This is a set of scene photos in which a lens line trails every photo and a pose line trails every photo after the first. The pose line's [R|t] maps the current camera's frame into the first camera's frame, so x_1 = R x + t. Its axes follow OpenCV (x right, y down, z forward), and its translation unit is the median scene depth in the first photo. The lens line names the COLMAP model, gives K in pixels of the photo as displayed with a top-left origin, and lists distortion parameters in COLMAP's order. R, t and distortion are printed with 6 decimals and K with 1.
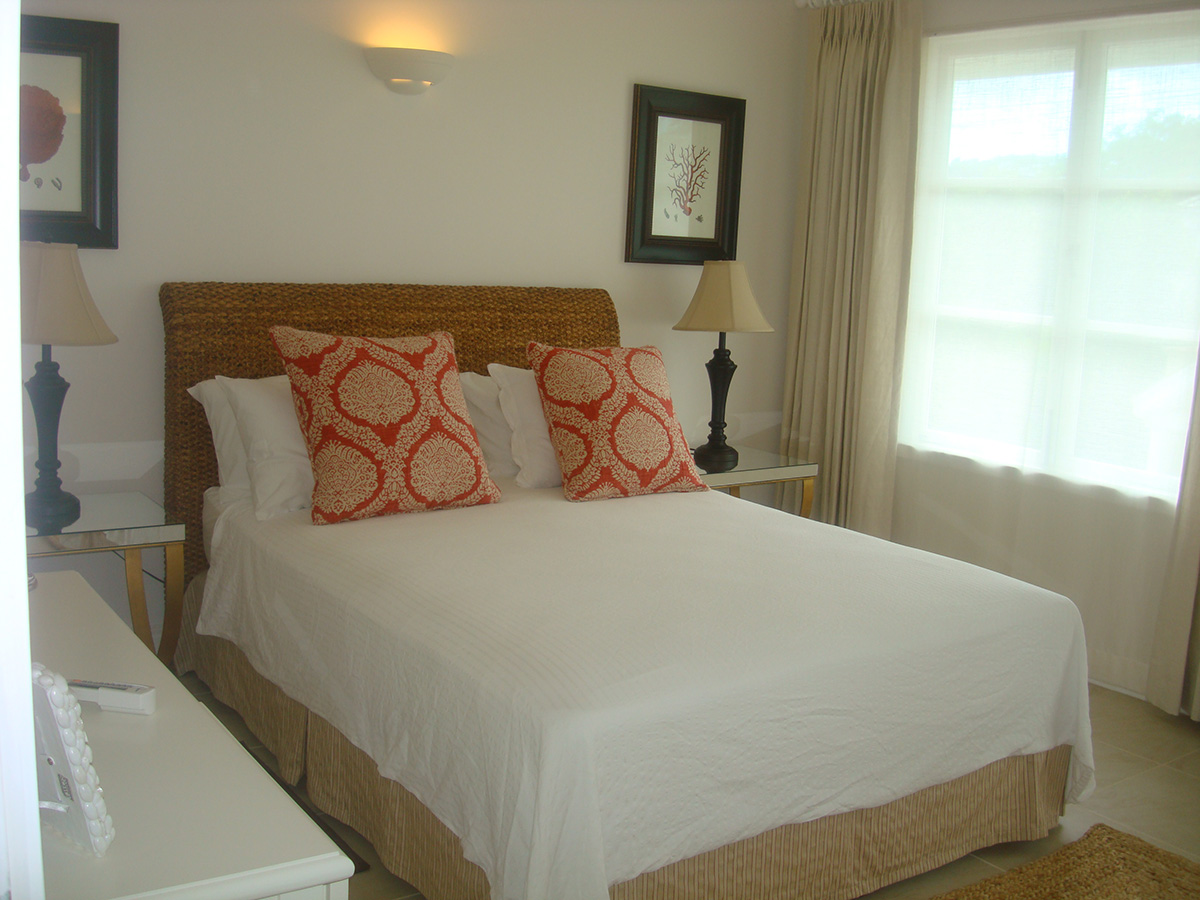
lens RADIAL K [[1236.6, 0, 593.2], [0, 1236.6, 450.4], [0, 0, 1]] dist [-0.057044, -0.126969]
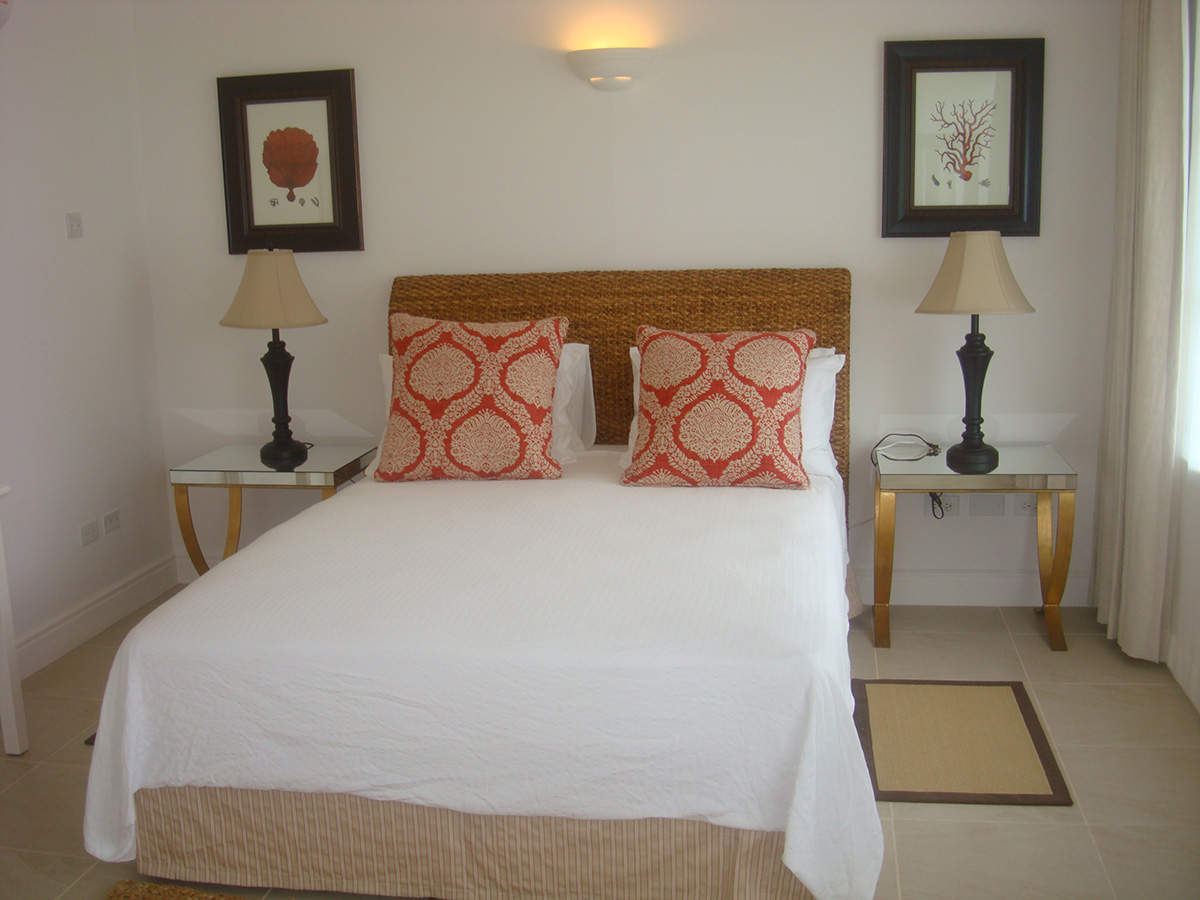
lens RADIAL K [[1236.6, 0, 593.2], [0, 1236.6, 450.4], [0, 0, 1]] dist [-0.057044, -0.126969]
pose [[0.717791, 0.071575, -0.692570, 0.638148], [-0.057331, 0.997400, 0.043659, -0.028467], [0.693894, 0.008367, 0.720029, 0.246026]]
